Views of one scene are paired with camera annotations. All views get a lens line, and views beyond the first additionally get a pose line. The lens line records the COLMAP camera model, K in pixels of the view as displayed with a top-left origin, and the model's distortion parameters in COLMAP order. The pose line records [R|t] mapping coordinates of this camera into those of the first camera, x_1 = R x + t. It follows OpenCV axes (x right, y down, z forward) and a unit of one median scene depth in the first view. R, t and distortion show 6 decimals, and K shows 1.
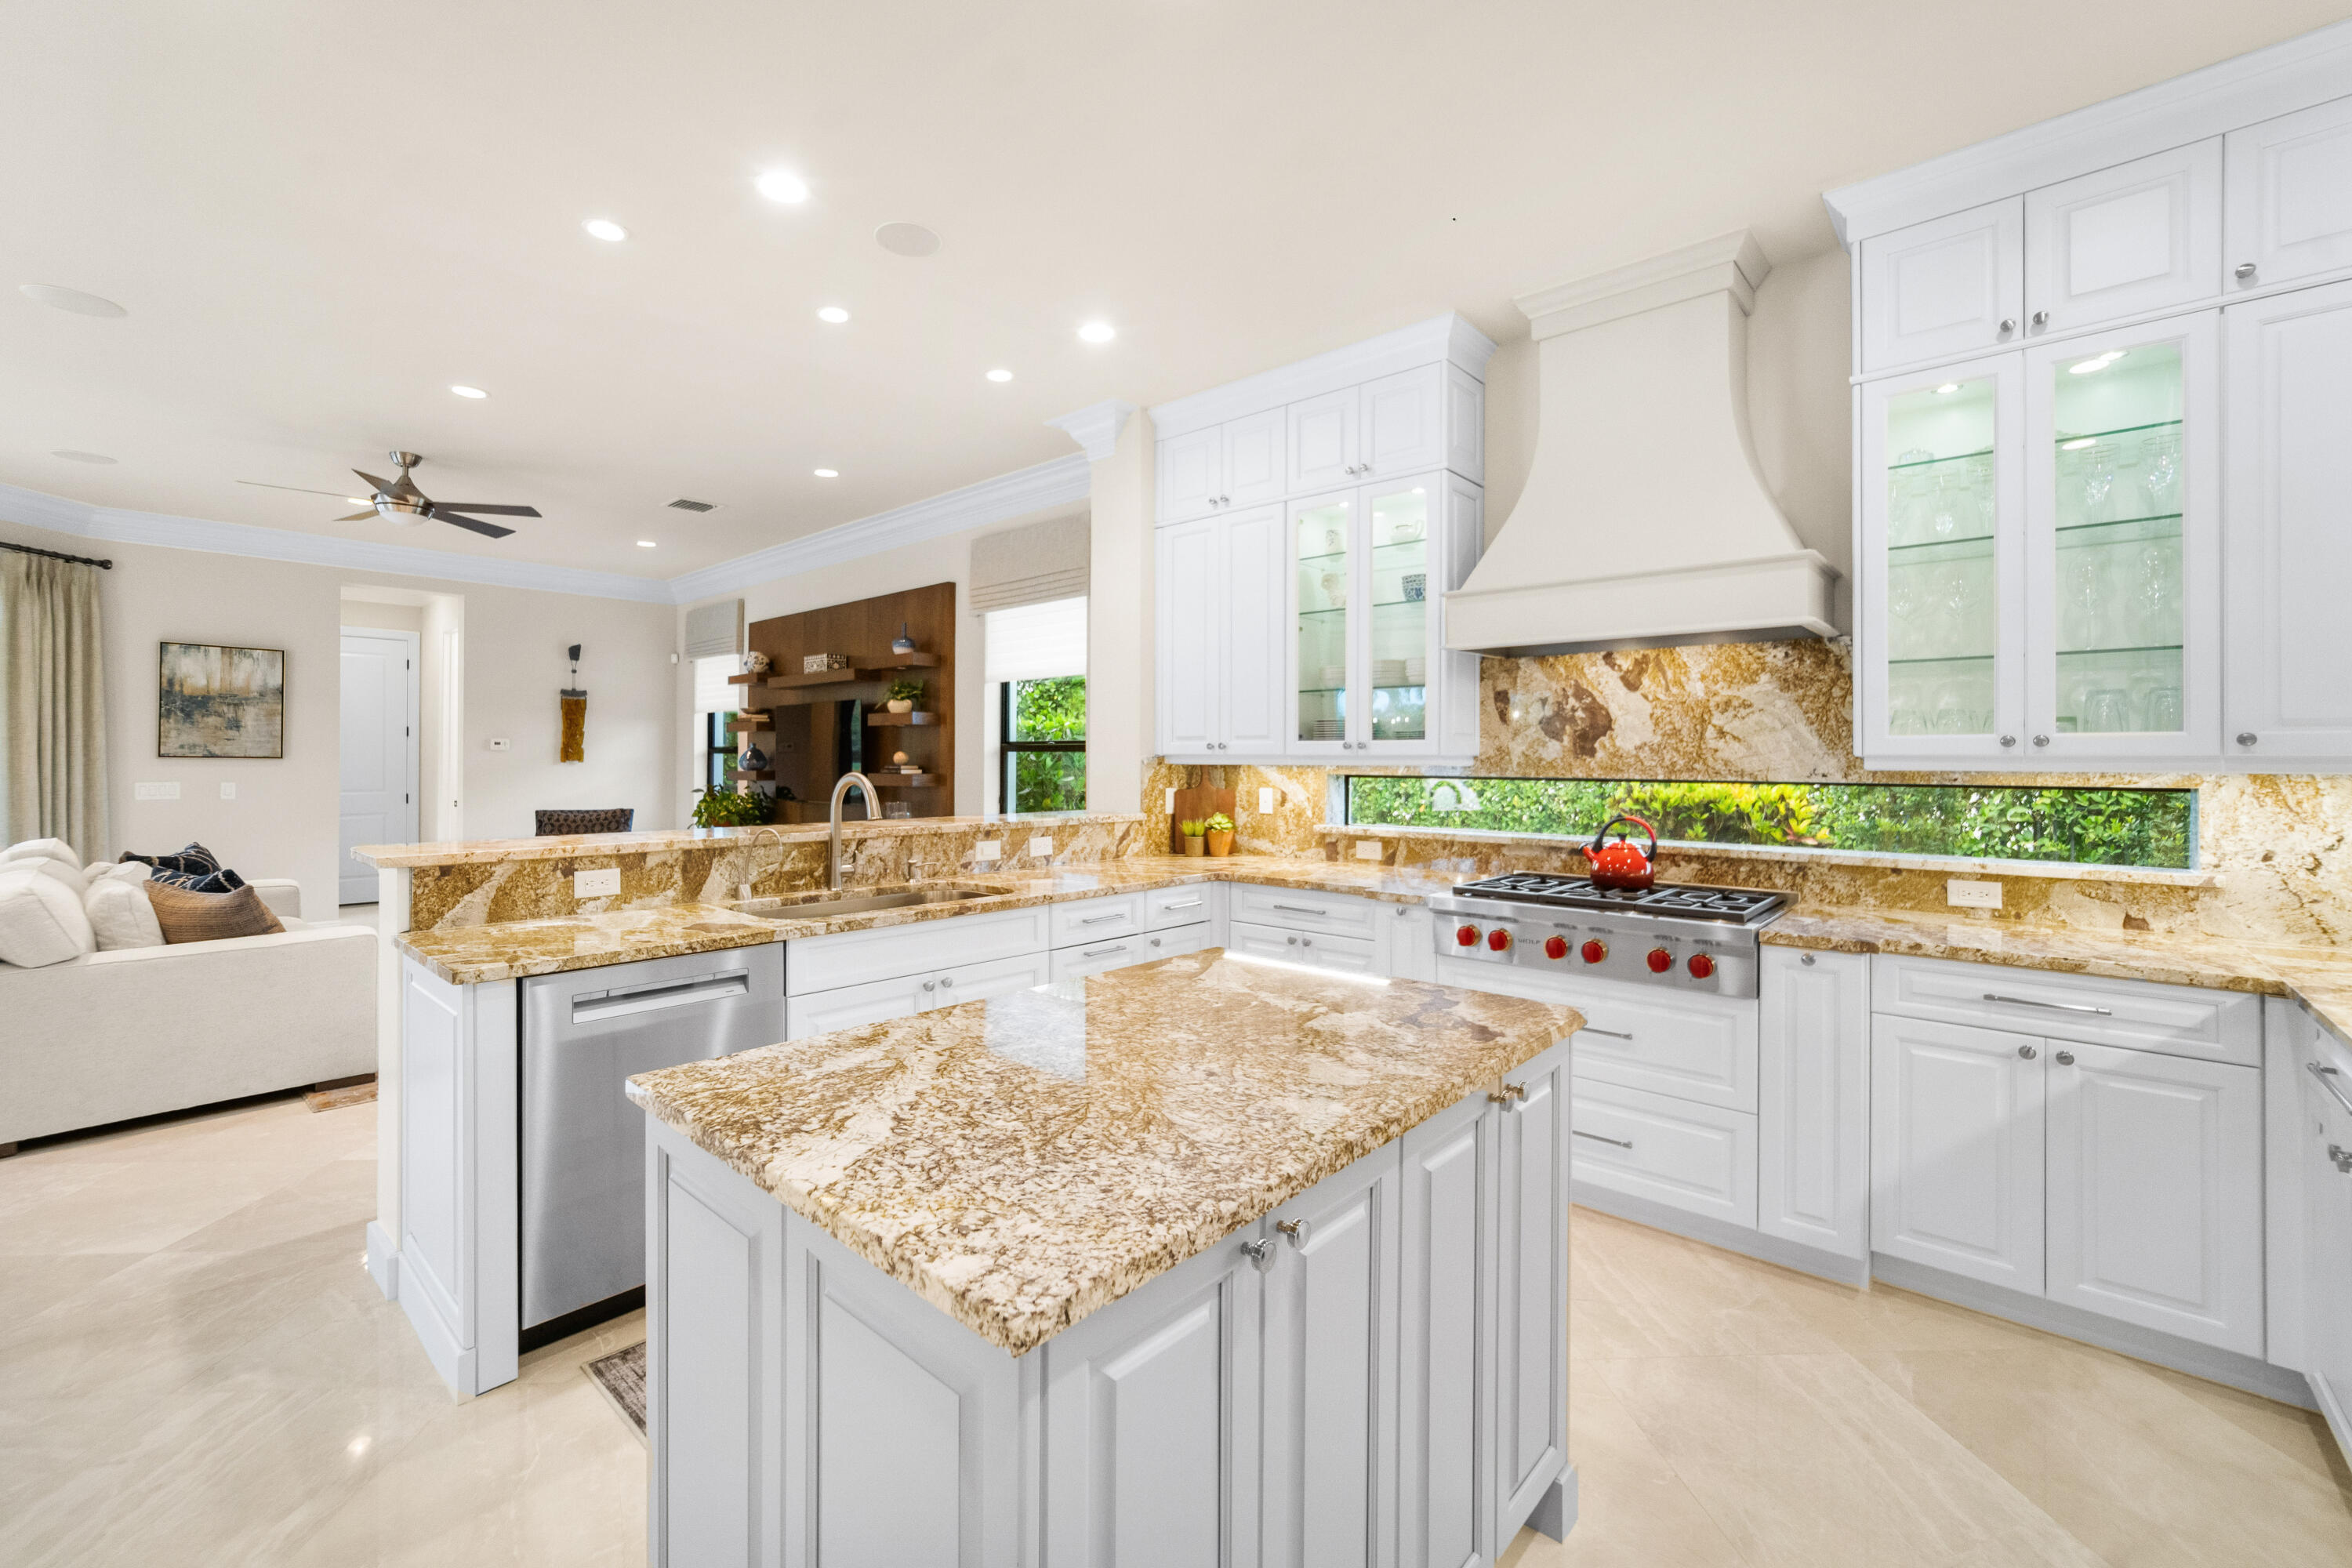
lens RADIAL K [[975.8, 0, 1141.6], [0, 975.8, 752.0], [0, 0, 1]] dist [-0.021260, 0.005295]
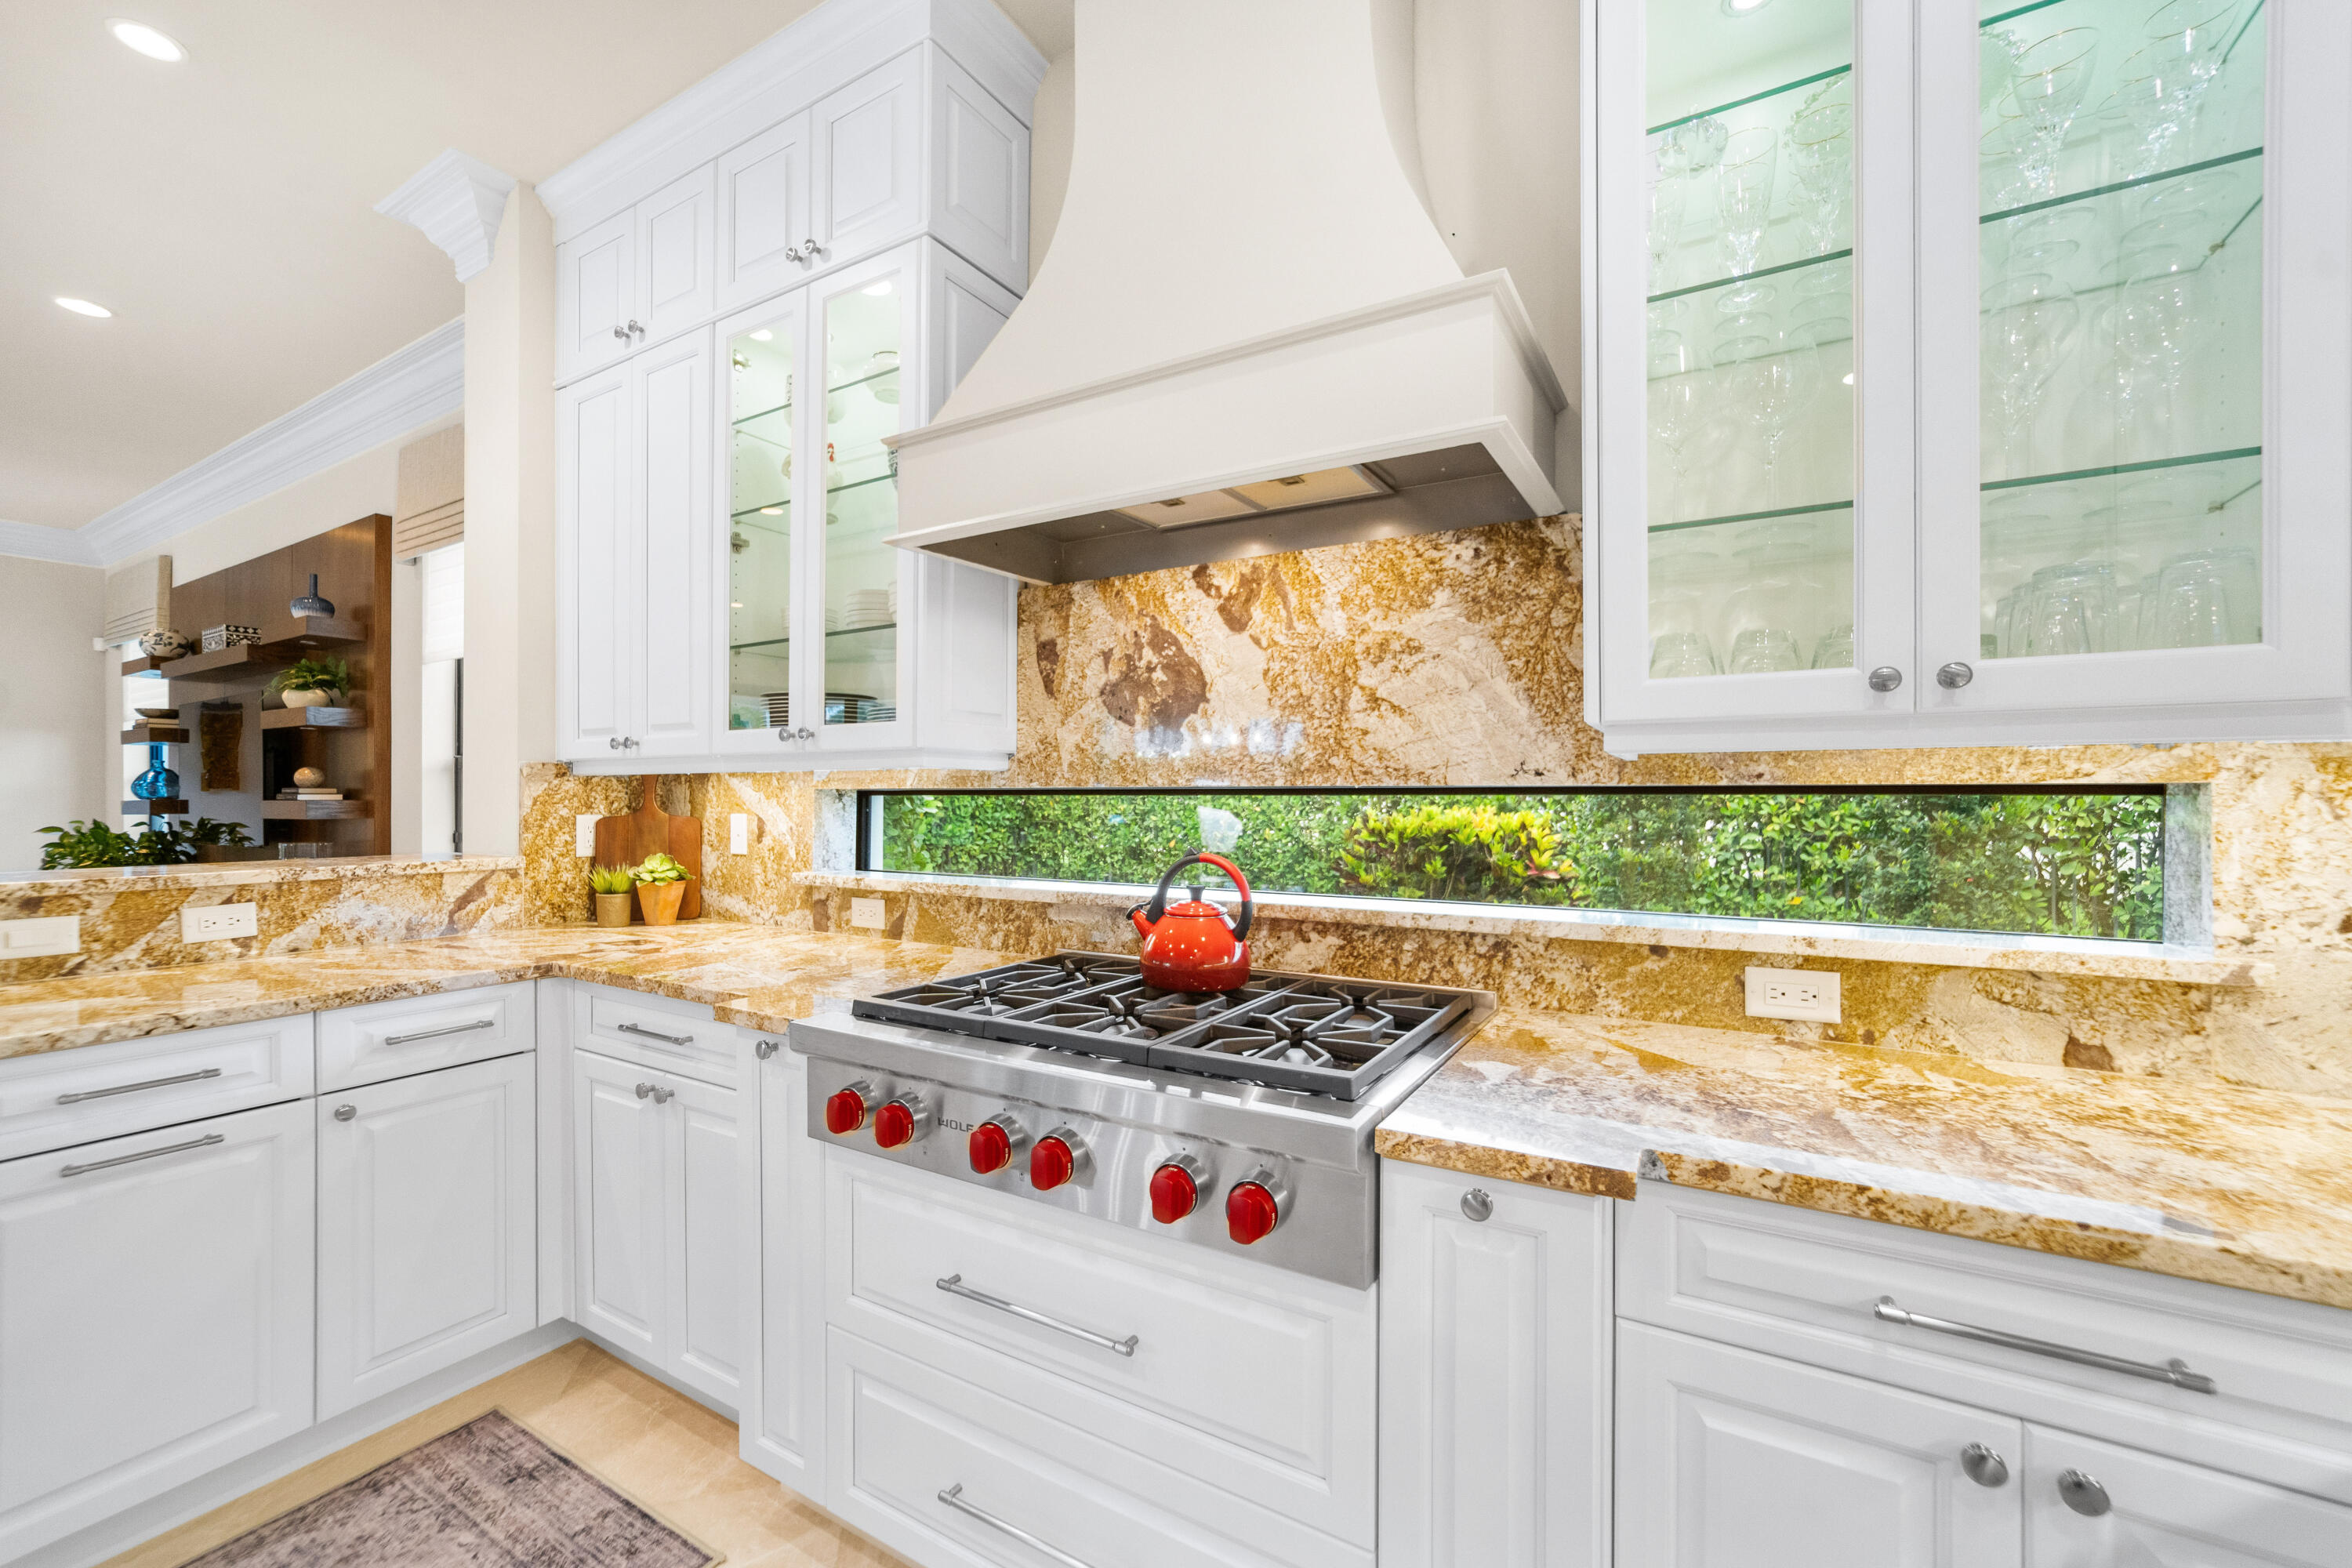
lens RADIAL K [[975.8, 0, 1135.5], [0, 975.8, 796.4], [0, 0, 1]] dist [-0.021260, 0.005295]
pose [[0.982045, -0.003563, 0.188613, 0.332021], [0.002139, 0.999968, 0.007752, 0.028022], [-0.188634, -0.007209, 0.982021, 0.441145]]
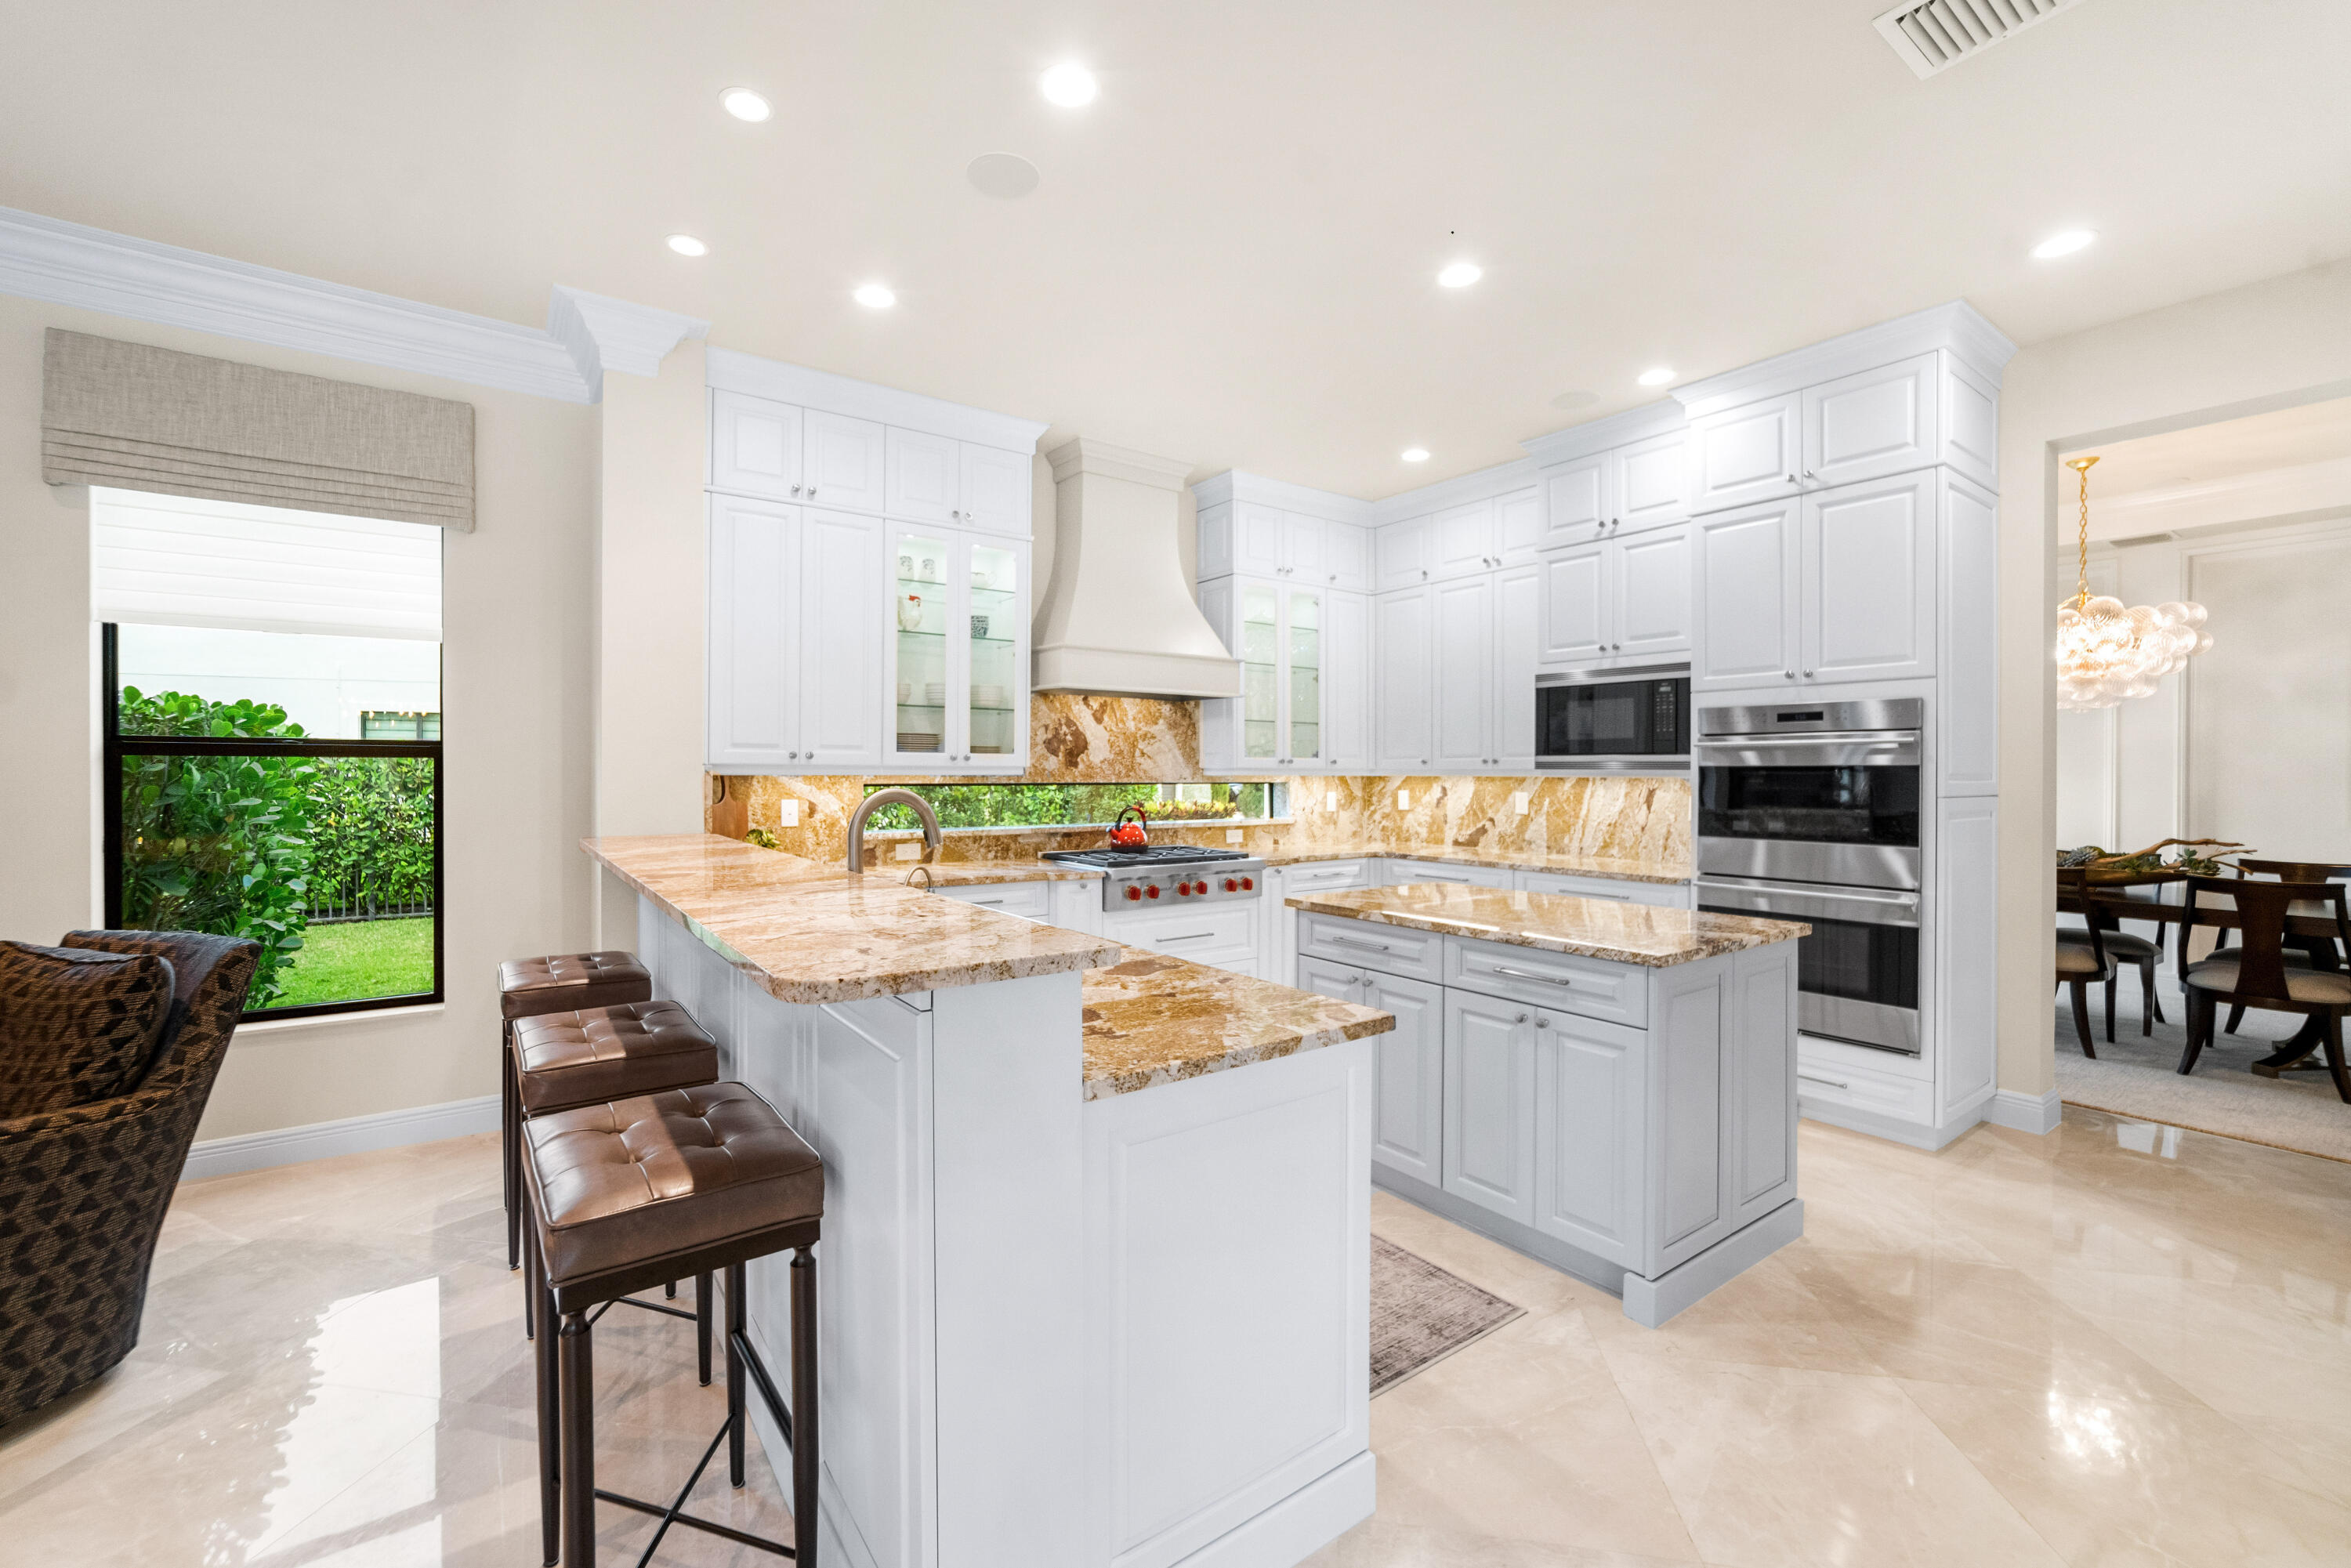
lens RADIAL K [[975.4, 0, 1168.6], [0, 975.4, 779.8], [0, 0, 1]] dist [-0.021260, 0.005295]
pose [[0.198910, -0.009391, 0.979973, -0.923554], [-0.008504, 0.999900, 0.011308, 0.005182], [-0.979981, -0.010583, 0.198810, 0.581181]]
